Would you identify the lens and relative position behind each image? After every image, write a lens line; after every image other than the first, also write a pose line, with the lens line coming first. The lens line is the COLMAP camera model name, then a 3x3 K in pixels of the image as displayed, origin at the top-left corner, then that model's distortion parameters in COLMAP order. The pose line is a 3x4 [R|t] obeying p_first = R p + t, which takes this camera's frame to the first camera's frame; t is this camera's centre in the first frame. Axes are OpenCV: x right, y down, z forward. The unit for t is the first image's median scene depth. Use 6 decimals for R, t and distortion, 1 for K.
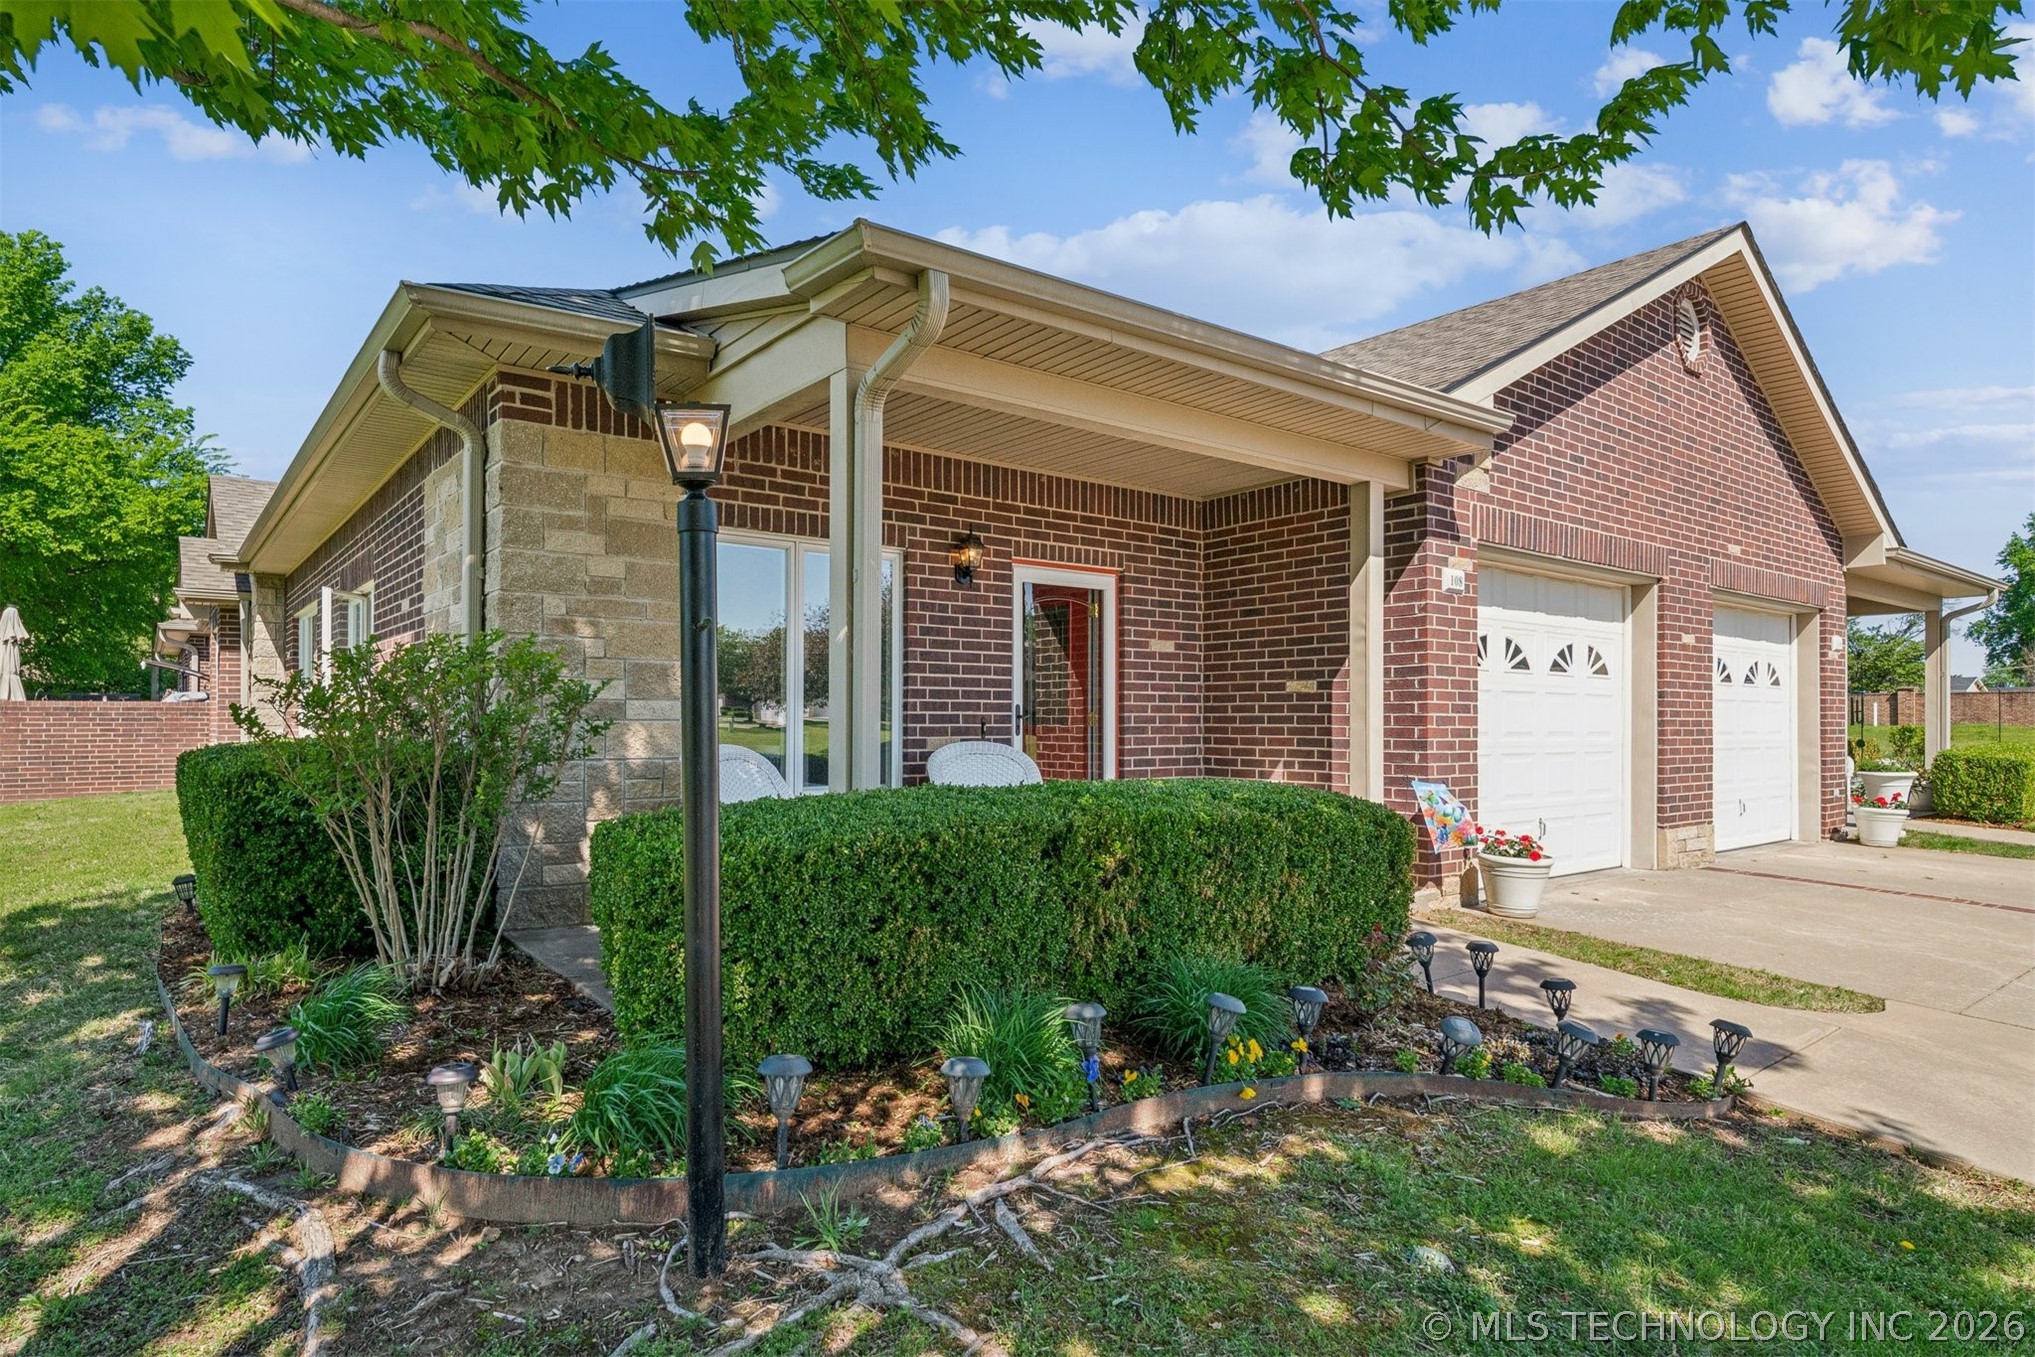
lens RADIAL K [[1125.6, 0, 1028.4], [0, 1125.6, 721.1], [0, 0, 1]] dist [0.003880, -0.000779]
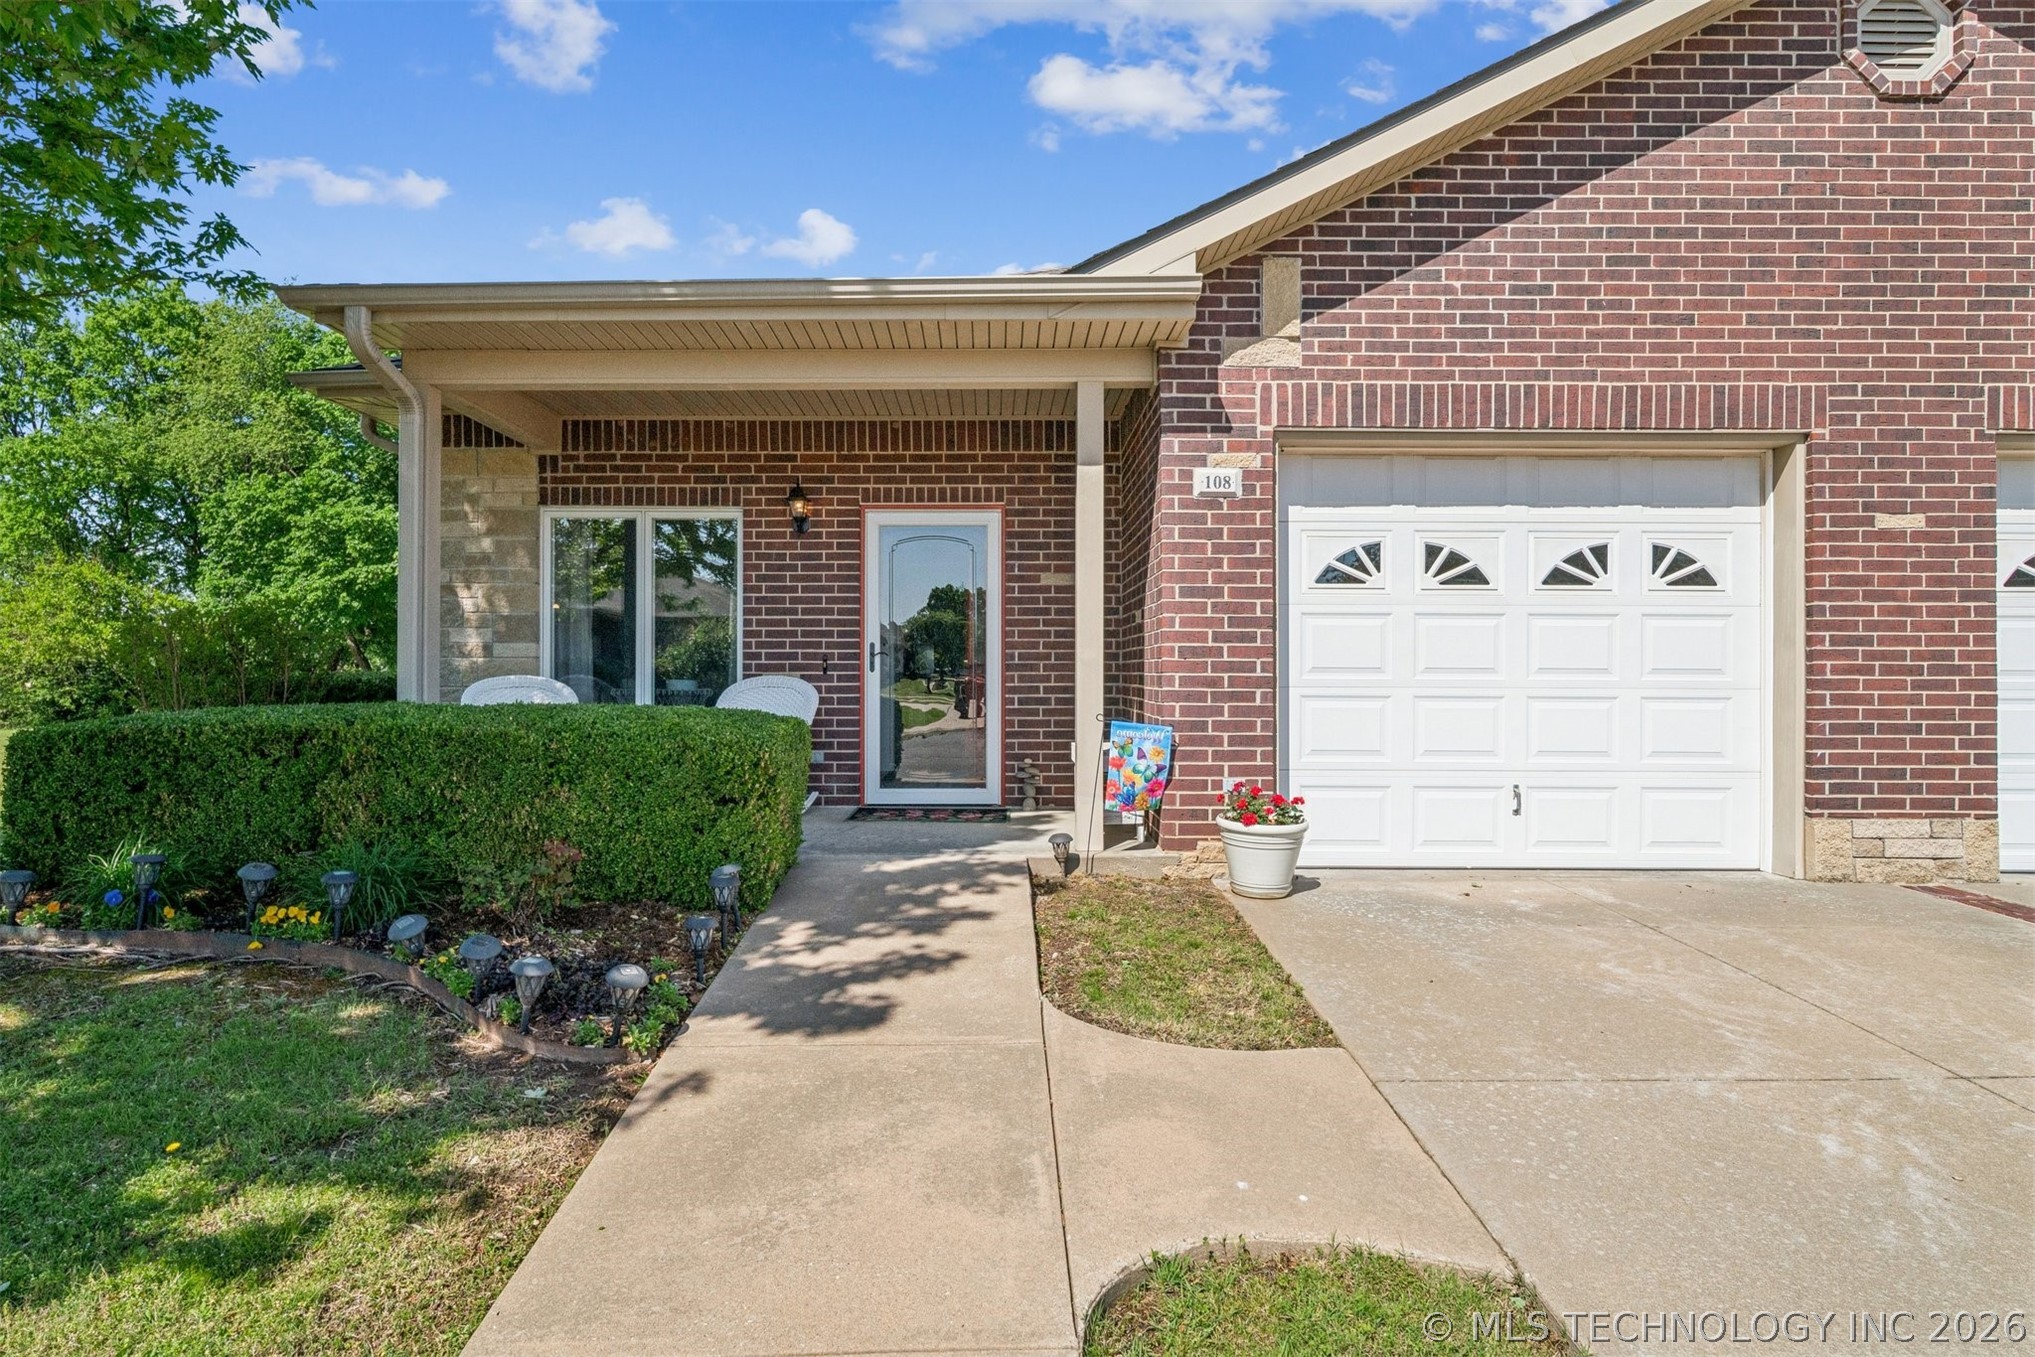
lens RADIAL K [[1125.6, 0, 965.6], [0, 1125.6, 668.5], [0, 0, 1]] dist [0.003880, -0.000779]
pose [[0.784579, -0.005308, -0.620006, 0.742482], [0.000223, 0.999966, -0.008278, 0.019103], [0.620029, 0.006356, 0.784553, 0.236796]]
